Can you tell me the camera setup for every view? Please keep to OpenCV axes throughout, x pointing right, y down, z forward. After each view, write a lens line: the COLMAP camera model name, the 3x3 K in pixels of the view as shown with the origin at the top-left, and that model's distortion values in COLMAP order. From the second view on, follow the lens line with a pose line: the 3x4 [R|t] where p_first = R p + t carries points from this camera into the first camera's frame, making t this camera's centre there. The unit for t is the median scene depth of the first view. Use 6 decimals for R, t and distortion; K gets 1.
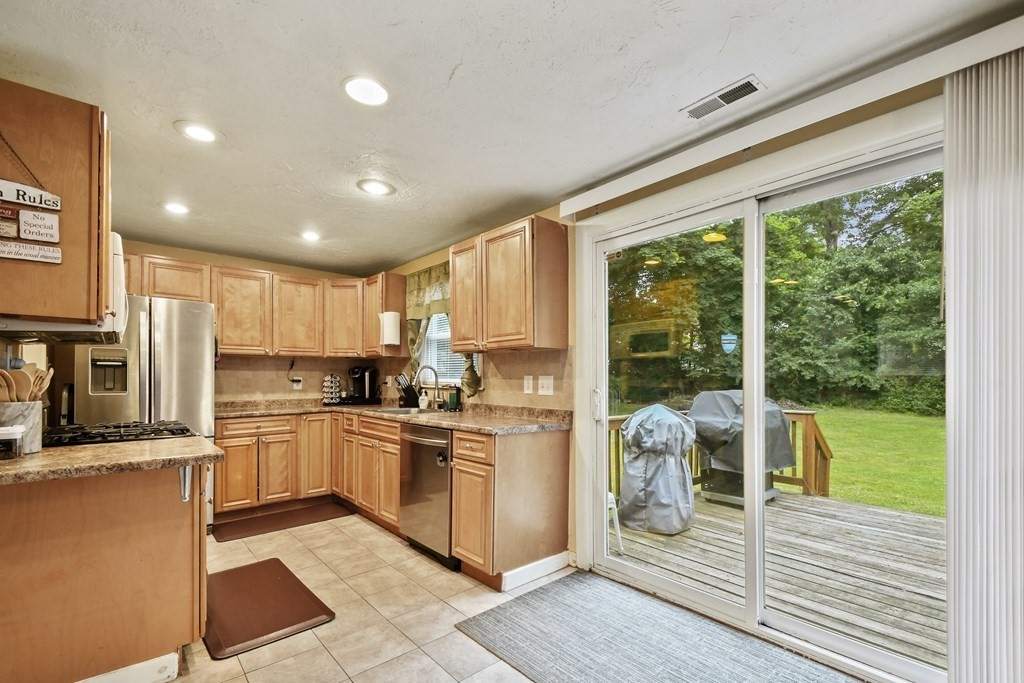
lens RADIAL K [[458.0, 0, 510.7], [0, 458.0, 381.0], [0, 0, 1]] dist [0.024812, -0.009252]
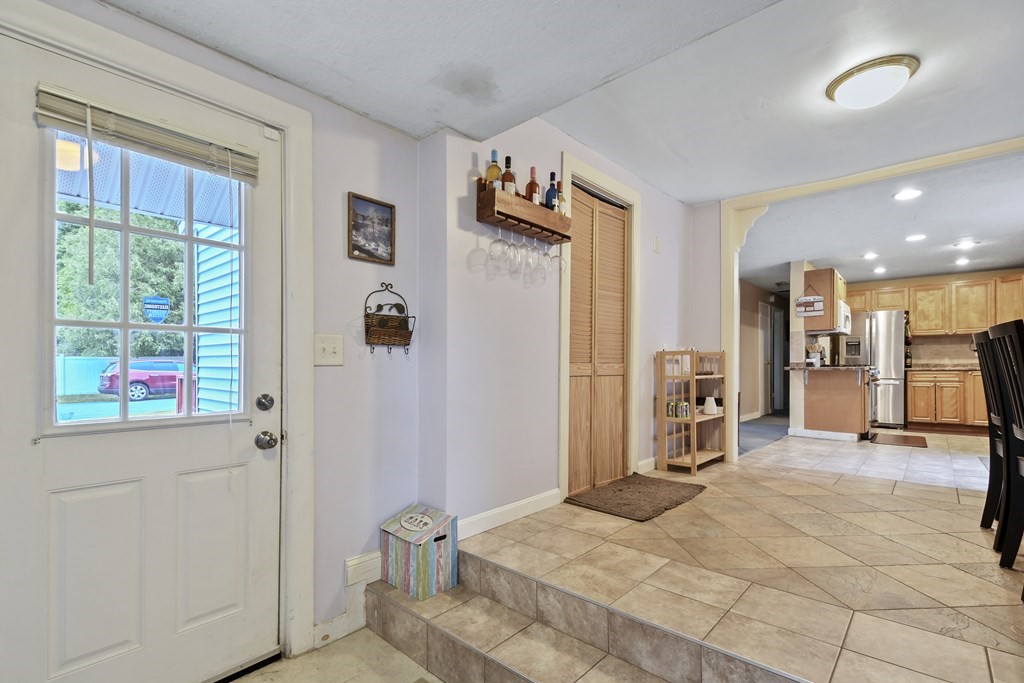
lens RADIAL K [[458.0, 0, 511.9], [0, 458.0, 364.8], [0, 0, 1]] dist [0.024812, -0.009252]
pose [[0.132851, -0.007909, -0.991104, 0.971475], [-0.002242, 0.999963, -0.008280, 0.073814], [0.991133, 0.003322, 0.132829, -0.802549]]
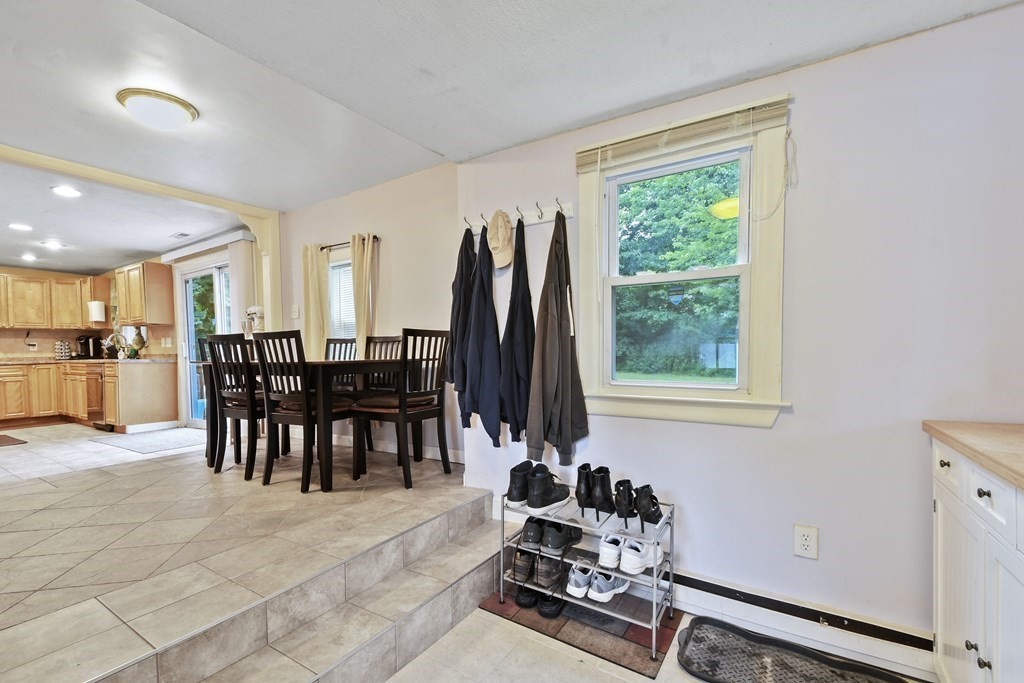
lens RADIAL K [[458.0, 0, 498.8], [0, 458.0, 365.4], [0, 0, 1]] dist [0.024812, -0.009252]
pose [[0.965614, -0.022739, 0.258982, 0.743725], [0.017307, 0.999580, 0.023234, 0.069842], [-0.259402, -0.017953, 0.965603, -1.052636]]
